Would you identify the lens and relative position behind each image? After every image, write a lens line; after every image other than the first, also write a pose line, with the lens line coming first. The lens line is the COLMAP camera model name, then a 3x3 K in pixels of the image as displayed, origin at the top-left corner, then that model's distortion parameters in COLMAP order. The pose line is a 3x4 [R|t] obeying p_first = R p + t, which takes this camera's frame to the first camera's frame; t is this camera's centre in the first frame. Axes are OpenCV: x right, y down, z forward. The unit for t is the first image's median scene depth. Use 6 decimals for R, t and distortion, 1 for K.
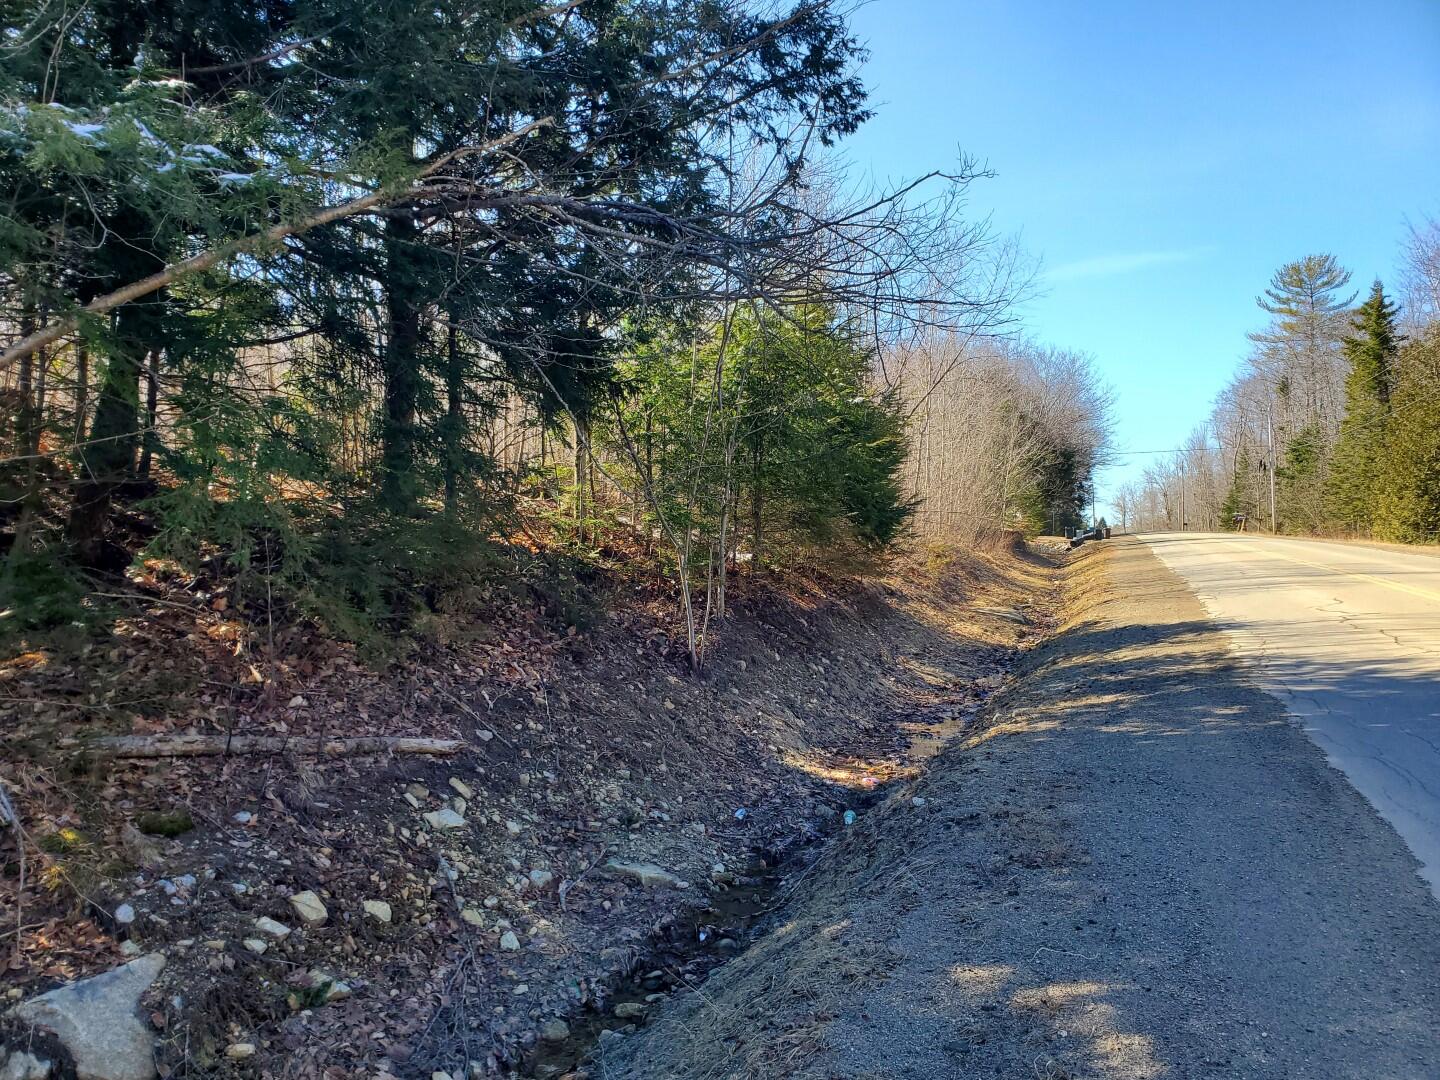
lens RADIAL K [[1100.7, 0, 724.5], [0, 1100.7, 549.9], [0, 0, 1]] dist [0.029268, -0.000899]
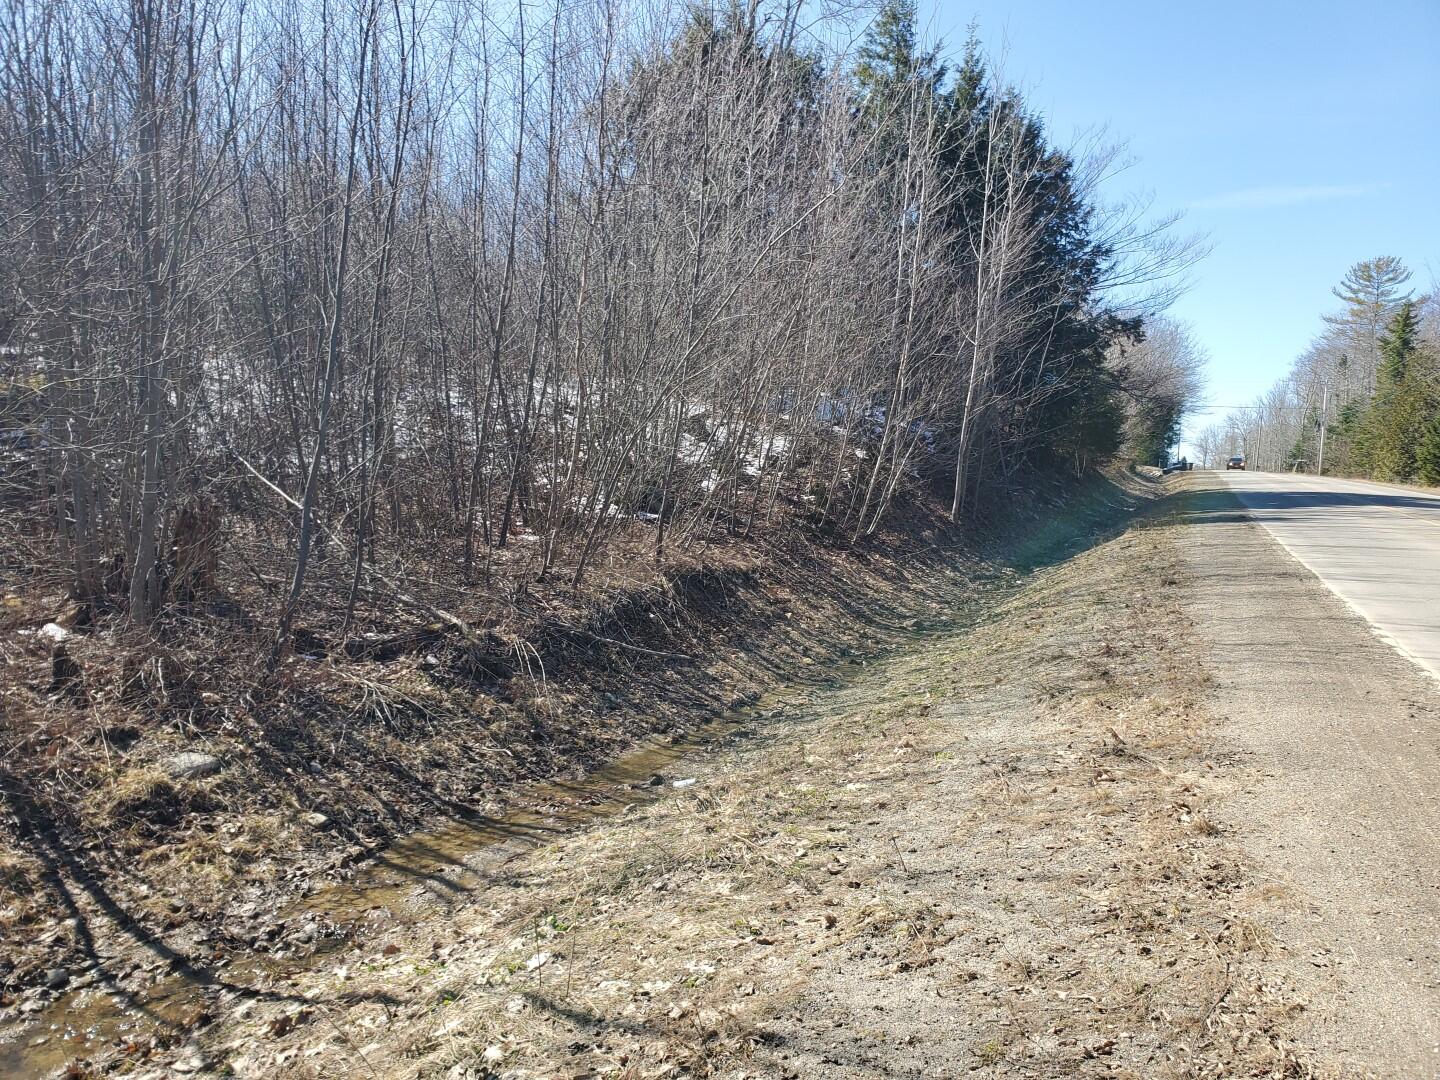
lens RADIAL K [[1101.3, 0, 711.4], [0, 1101.3, 541.9], [0, 0, 1]] dist [0.011351, -0.002953]
pose [[0.994828, 0.077962, -0.065104, -0.110557], [-0.072942, 0.994419, 0.076222, 0.013199], [0.070683, -0.071079, 0.994963, -0.303656]]
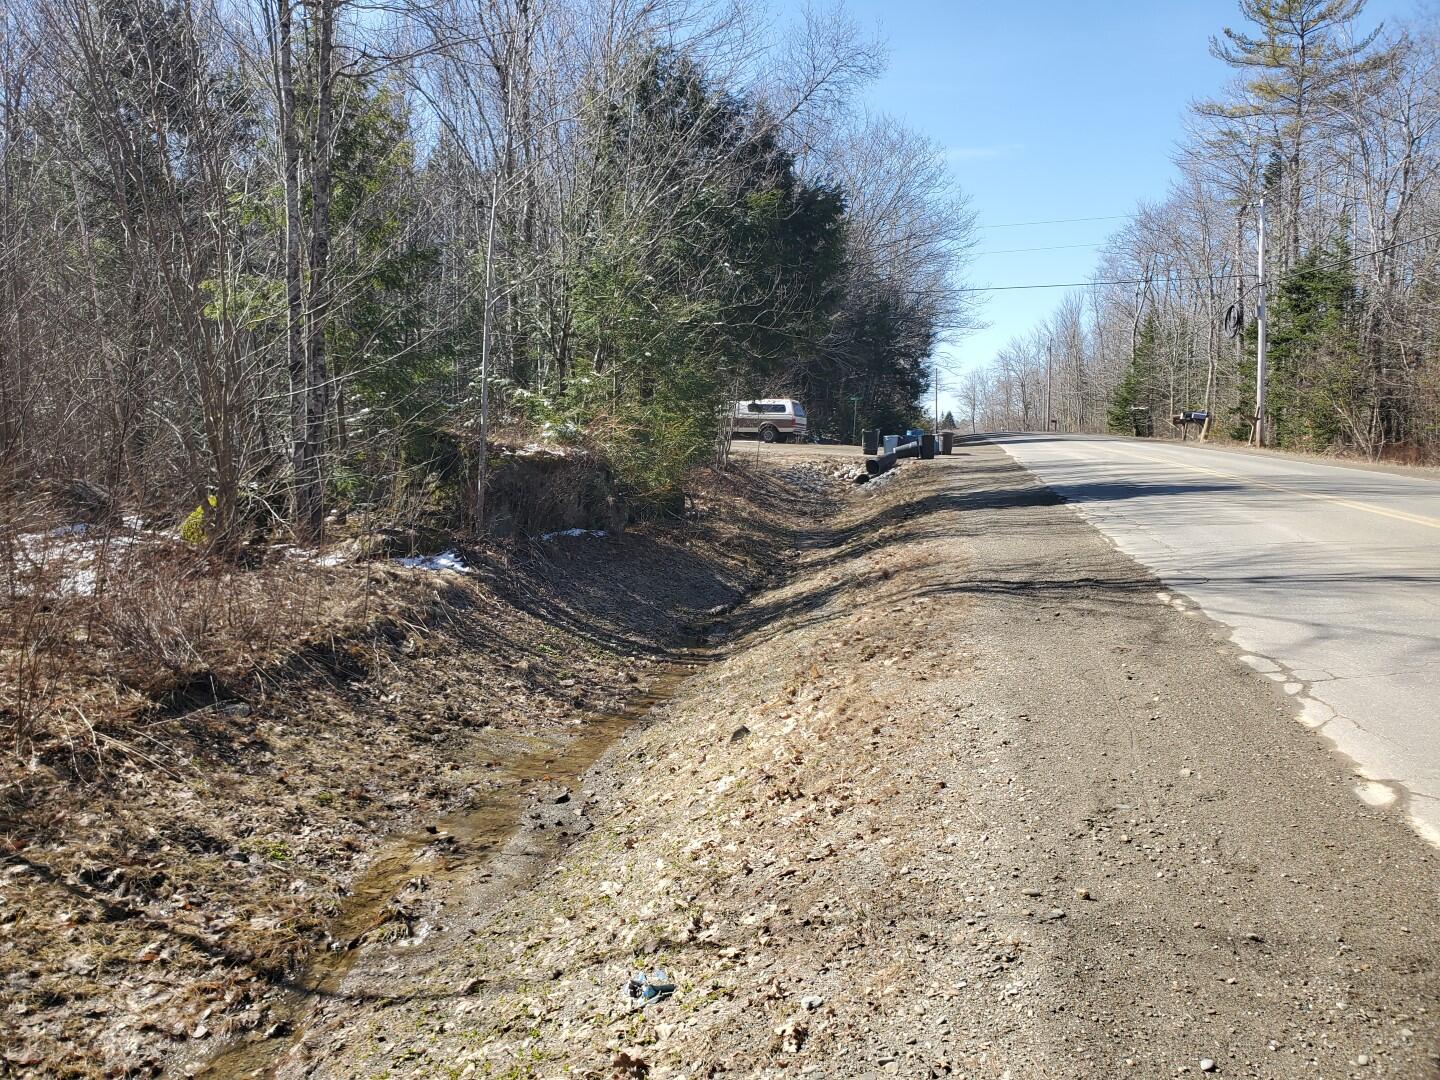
lens RADIAL K [[1100.7, 0, 724.5], [0, 1100.7, 549.9], [0, 0, 1]] dist [0.029268, -0.000899]
pose [[0.991490, 0.005137, 0.130080, 0.150968], [-0.018170, 0.994901, 0.099205, -0.011947], [-0.128907, -0.100724, 0.986528, 0.426633]]
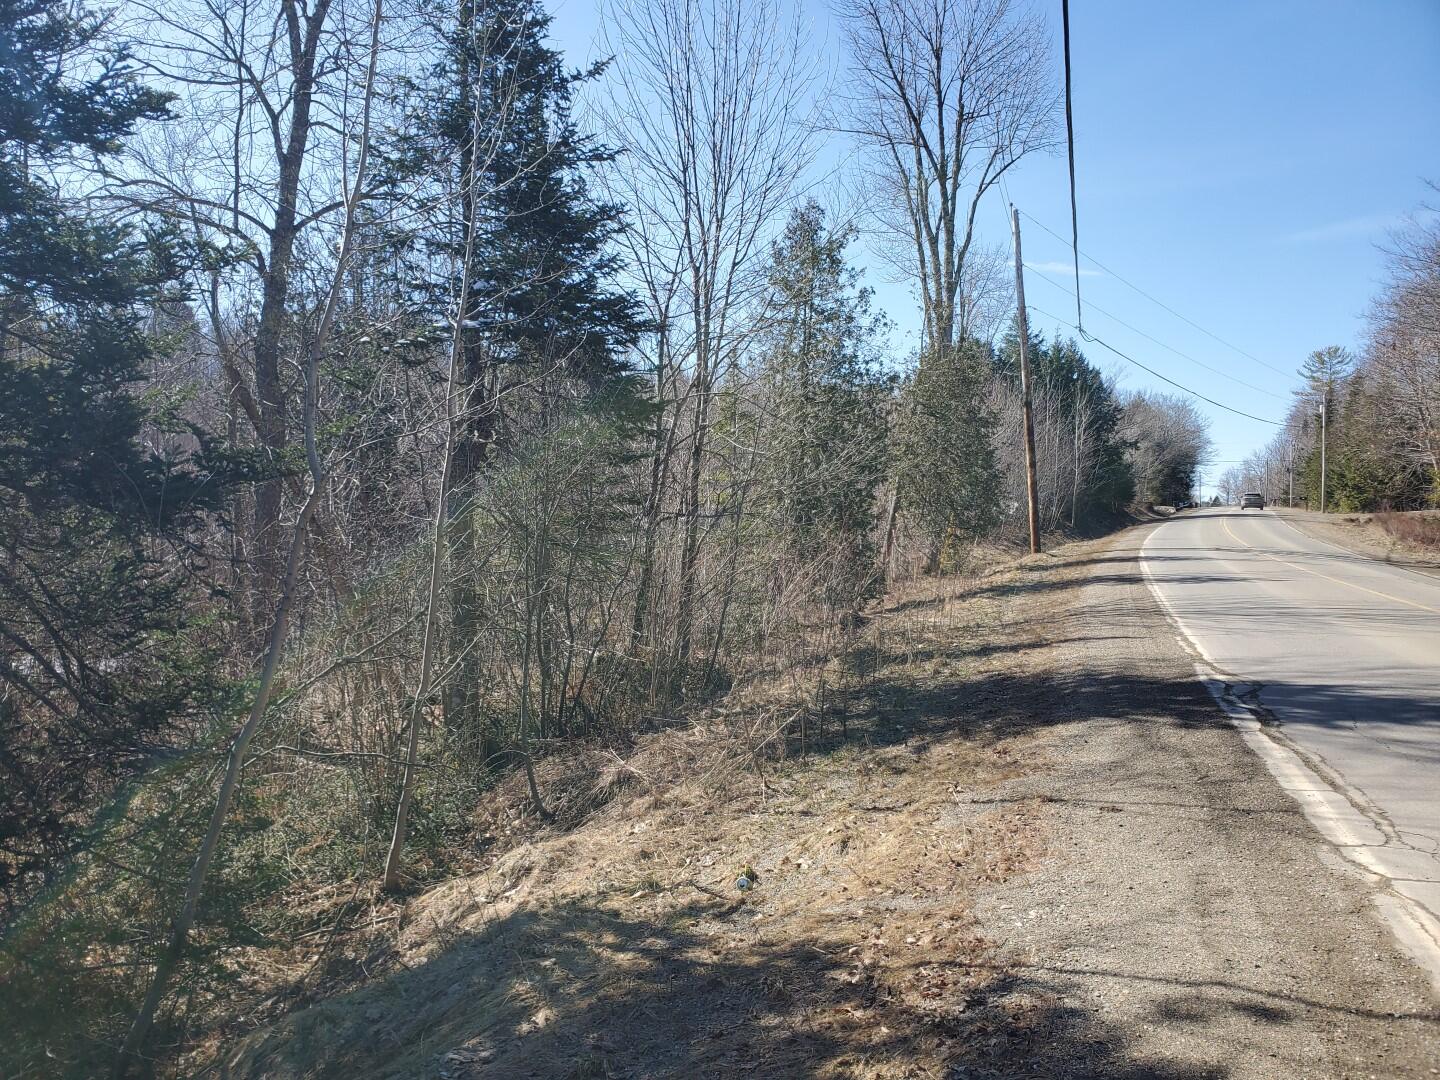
lens RADIAL K [[1107.5, 0, 695.6], [0, 1107.5, 545.3], [0, 0, 1]] dist [0.006188, 0.005273]
pose [[0.992674, 0.027929, -0.117554, -0.235325], [-0.024912, 0.999323, 0.027063, 0.020624], [0.118230, -0.023937, 0.992698, -0.823725]]
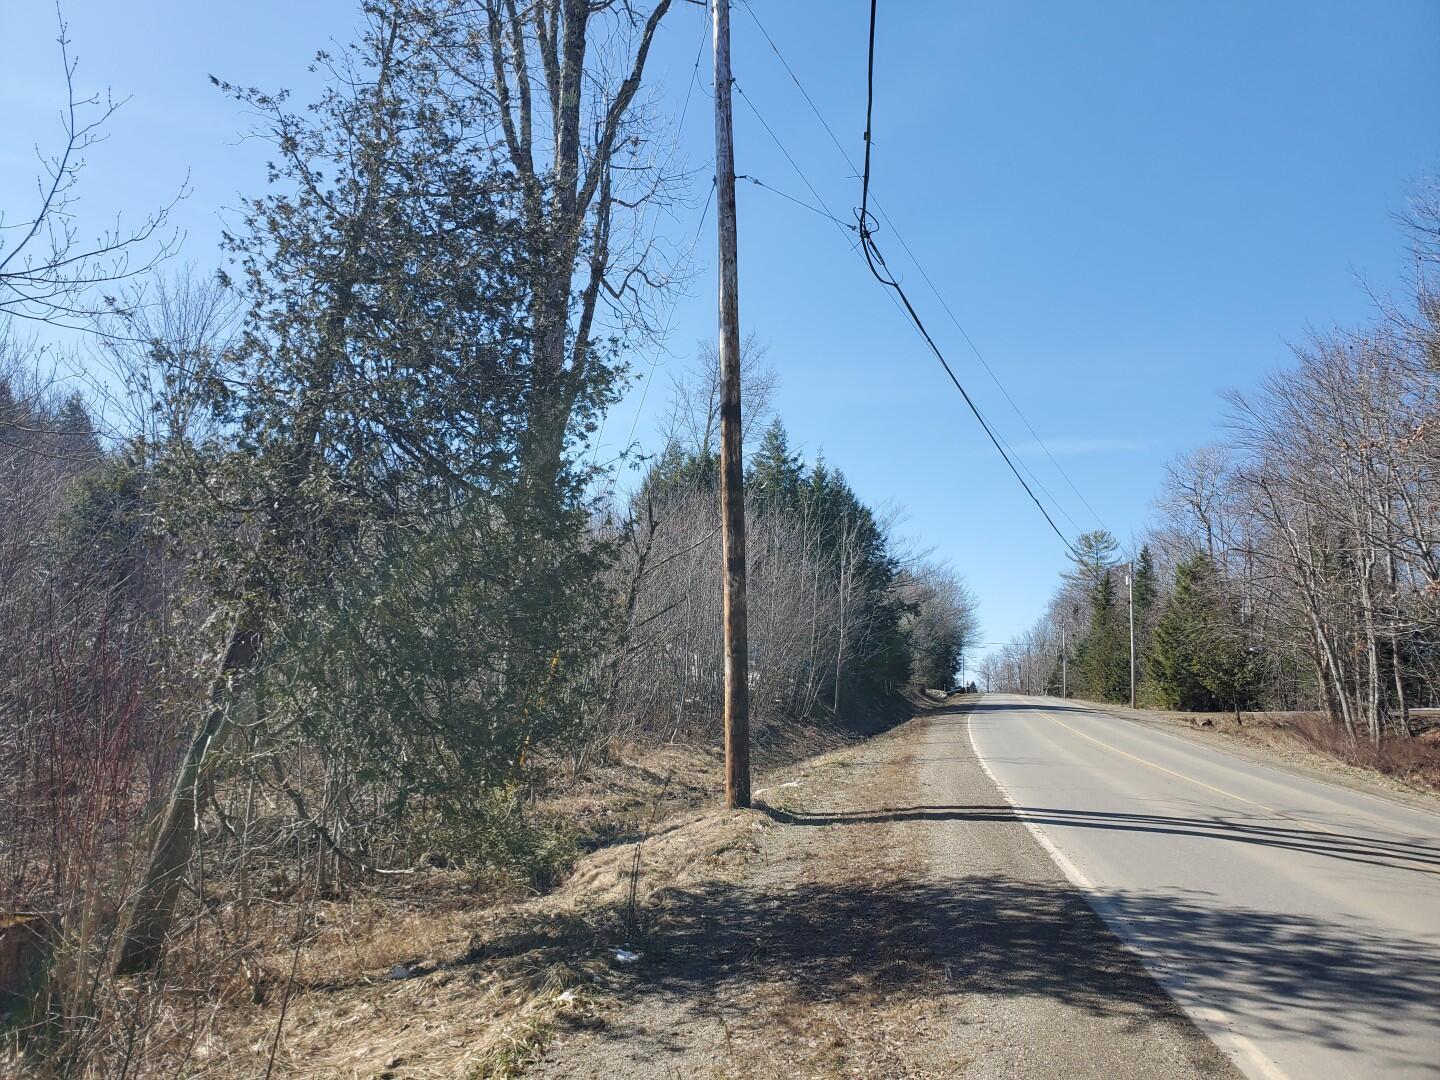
lens RADIAL K [[1104.9, 0, 689.4], [0, 1104.9, 526.8], [0, 0, 1]] dist [0.005089, 0.002265]
pose [[0.994059, 0.084788, 0.068247, -0.179777], [-0.073938, 0.986181, -0.148257, 0.017278], [-0.079874, 0.142330, 0.986591, -0.561789]]
